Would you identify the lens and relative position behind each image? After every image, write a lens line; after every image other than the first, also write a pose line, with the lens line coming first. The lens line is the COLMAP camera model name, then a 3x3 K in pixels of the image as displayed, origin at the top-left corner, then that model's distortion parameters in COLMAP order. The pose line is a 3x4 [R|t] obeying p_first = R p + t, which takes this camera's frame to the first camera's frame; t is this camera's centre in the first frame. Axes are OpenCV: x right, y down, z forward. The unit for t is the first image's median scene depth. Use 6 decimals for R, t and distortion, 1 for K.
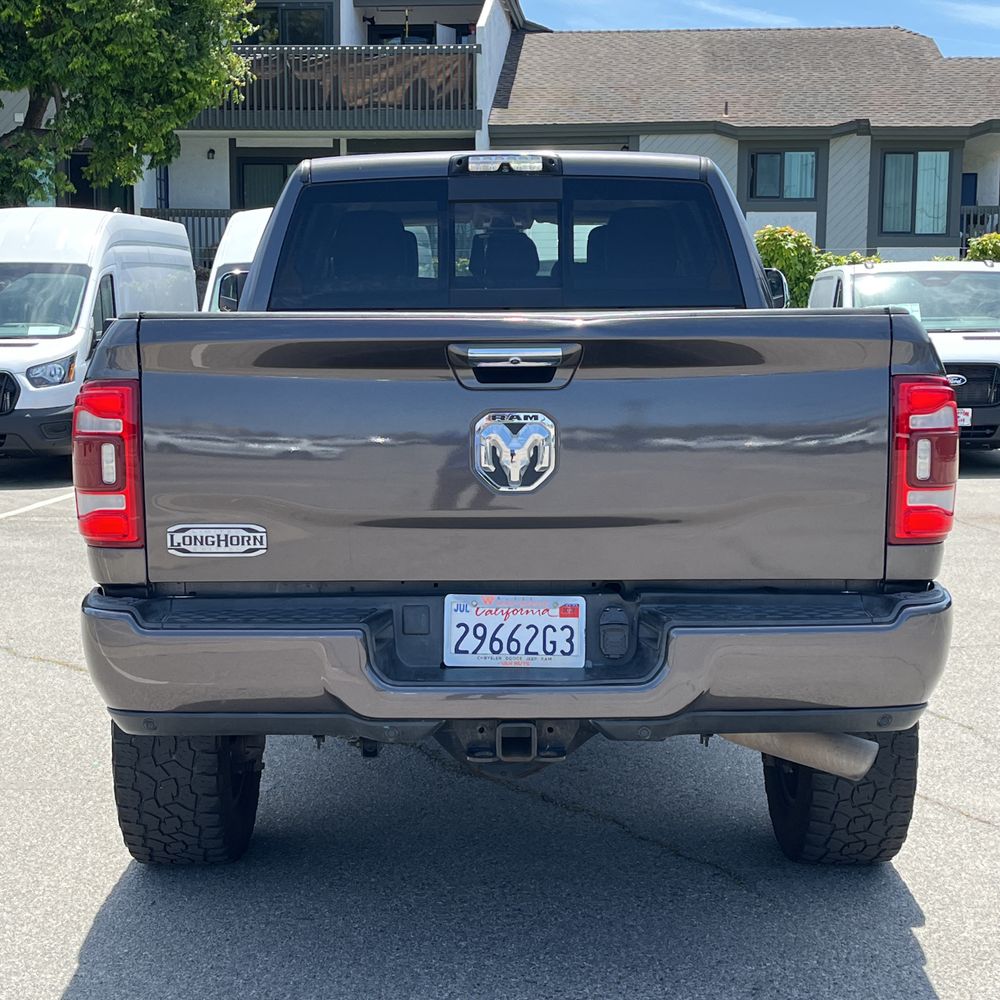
lens RADIAL K [[1739.1, 0, 470.6], [0, 1739.1, 546.0], [0, 0, 1]] dist [0.066118, -0.070658]
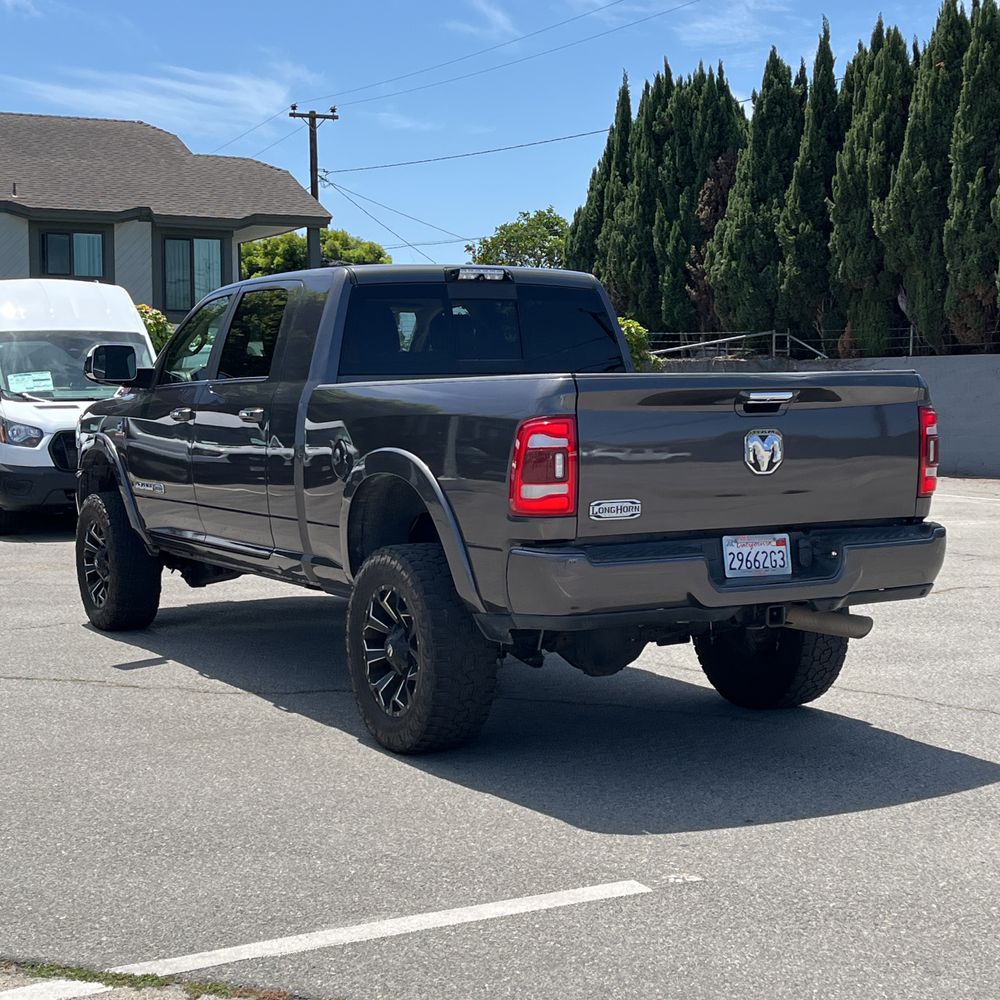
lens RADIAL K [[1753.4, 0, 500.1], [0, 1753.4, 543.5], [0, 0, 1]] dist [0.069498, -0.050488]
pose [[0.866837, -0.048638, 0.496214, -1.069115], [0.070015, 0.997244, -0.024561, 0.062223], [-0.493652, 0.056033, 0.867853, -0.399813]]
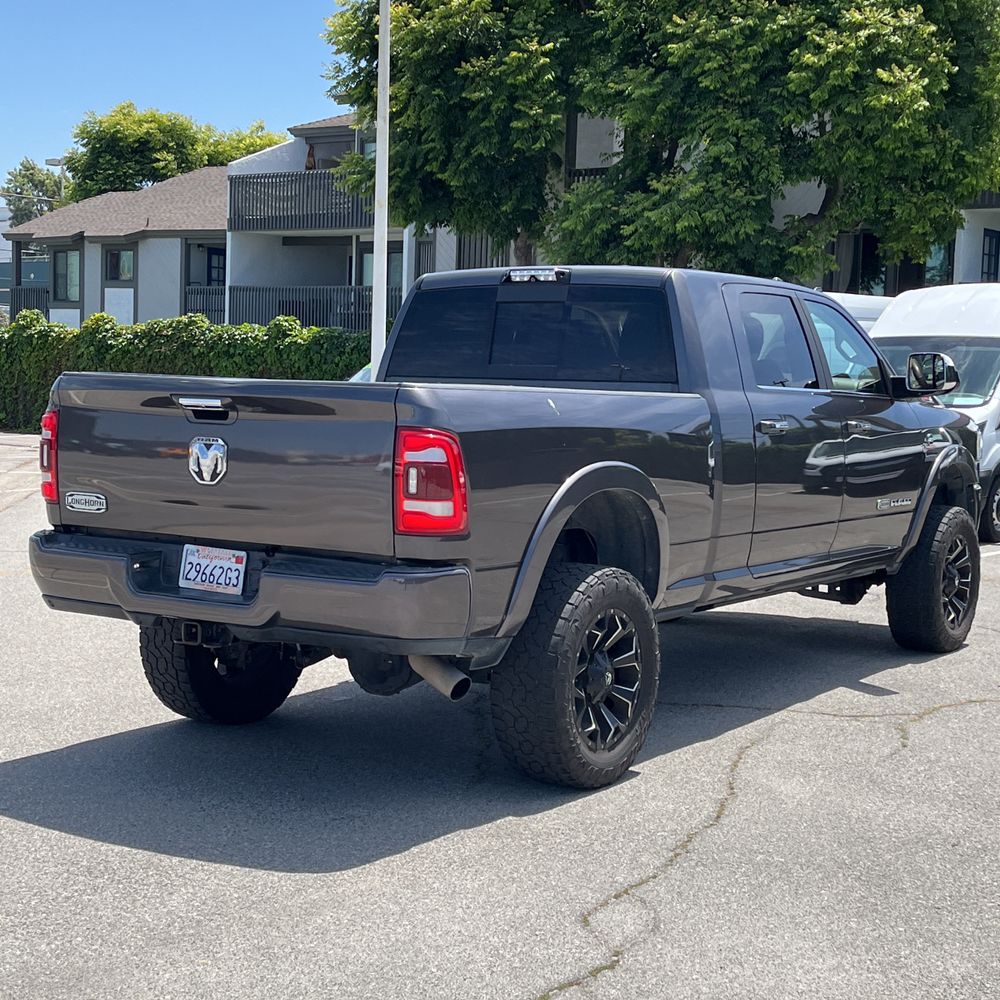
lens RADIAL K [[1747.4, 0, 500.0], [0, 1747.4, 500.0], [0, 0, 1]] dist [0.015359, -0.204024]
pose [[0.843322, 0.067491, -0.533154, 1.137649], [-0.100448, 0.994395, -0.033006, 0.010698], [0.527938, 0.081389, 0.845374, -0.267583]]
